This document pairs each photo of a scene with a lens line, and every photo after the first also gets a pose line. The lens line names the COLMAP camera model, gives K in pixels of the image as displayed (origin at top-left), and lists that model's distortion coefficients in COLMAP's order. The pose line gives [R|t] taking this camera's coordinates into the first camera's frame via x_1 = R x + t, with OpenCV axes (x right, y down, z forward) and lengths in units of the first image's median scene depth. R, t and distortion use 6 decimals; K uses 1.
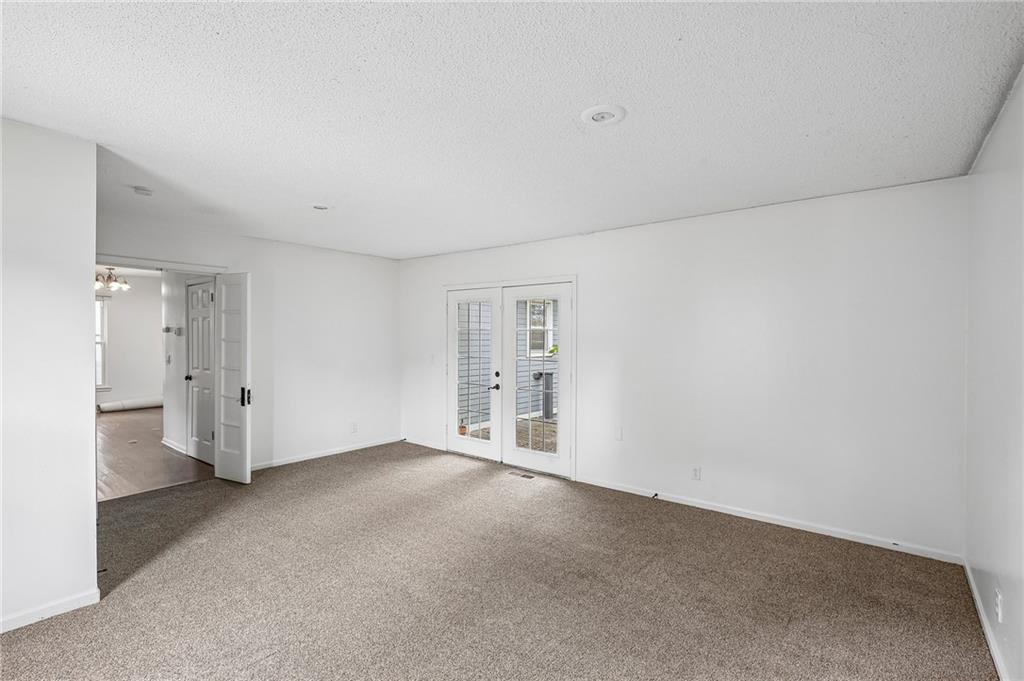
lens RADIAL K [[474.3, 0, 512.0], [0, 474.3, 340.5], [0, 0, 1]] dist [0.030249, 0.000345]
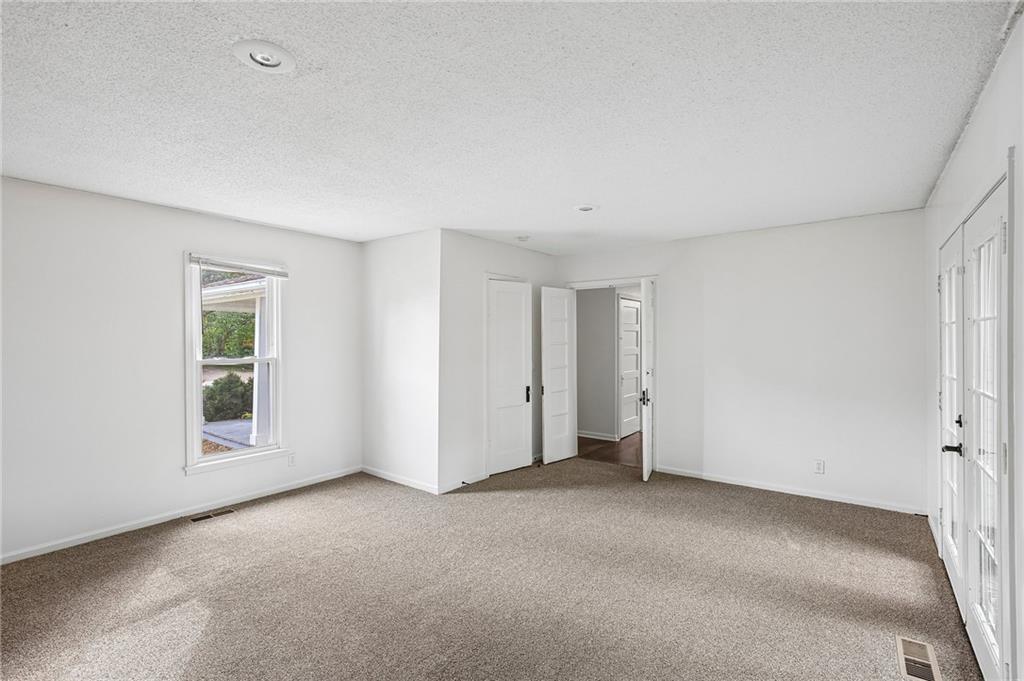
lens RADIAL K [[482.6, 0, 512.0], [0, 482.6, 340.5], [0, 0, 1]] dist [-0.002408, 0.000092]
pose [[0.029068, -0.005876, -0.999560, 0.480754], [-0.003103, 0.999977, -0.005968, 0.000142], [0.999573, 0.003275, 0.029050, 0.667961]]
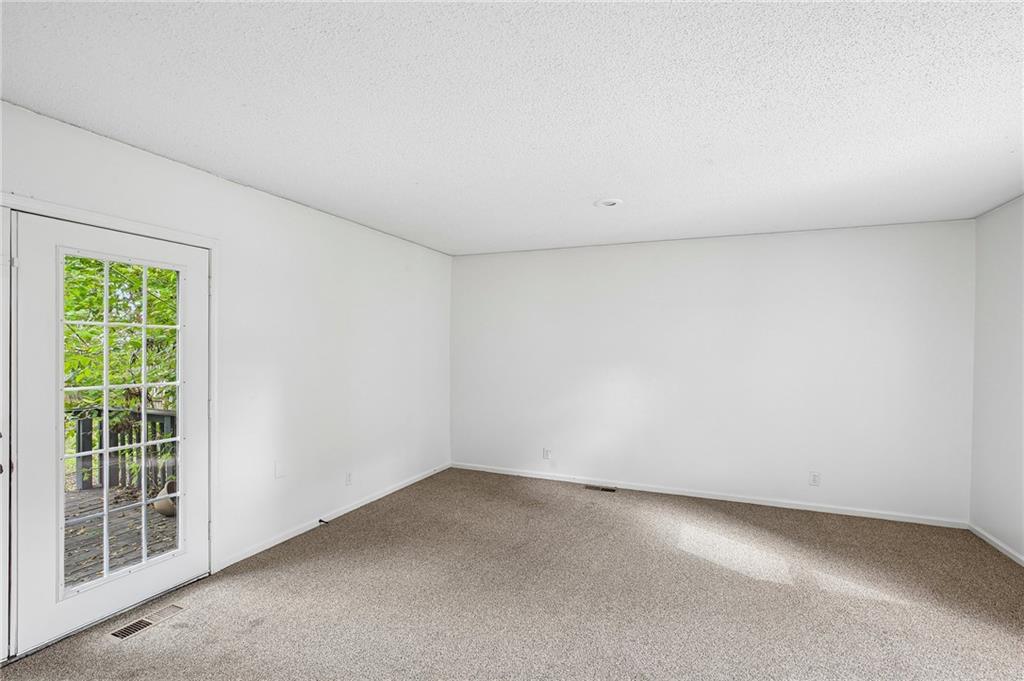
lens RADIAL K [[482.6, 0, 512.0], [0, 482.6, 340.5], [0, 0, 1]] dist [-0.002408, 0.000092]
pose [[-0.271509, 0.005263, 0.962422, -0.604259], [-0.005929, 0.999957, -0.007141, -0.005521], [-0.962418, -0.007645, -0.271466, 0.835145]]
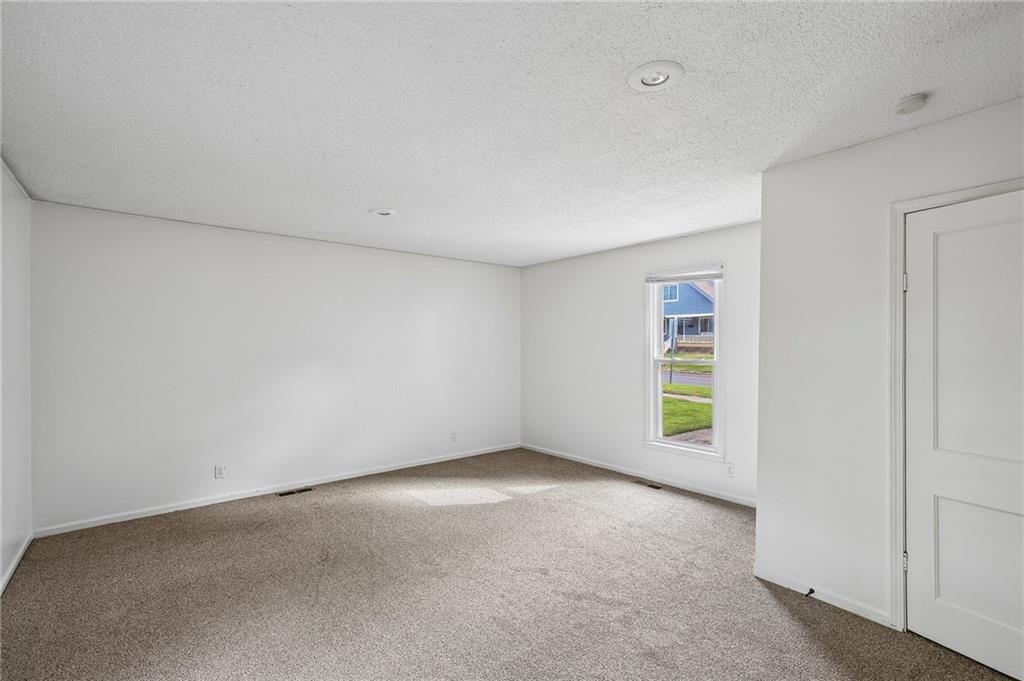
lens RADIAL K [[474.3, 0, 512.0], [0, 474.3, 340.5], [0, 0, 1]] dist [0.030249, 0.000345]
pose [[-0.976881, -0.003146, 0.213761, -0.301732], [-0.003536, 0.999993, -0.001444, -0.007321], [-0.213755, -0.002166, -0.976885, 1.237233]]
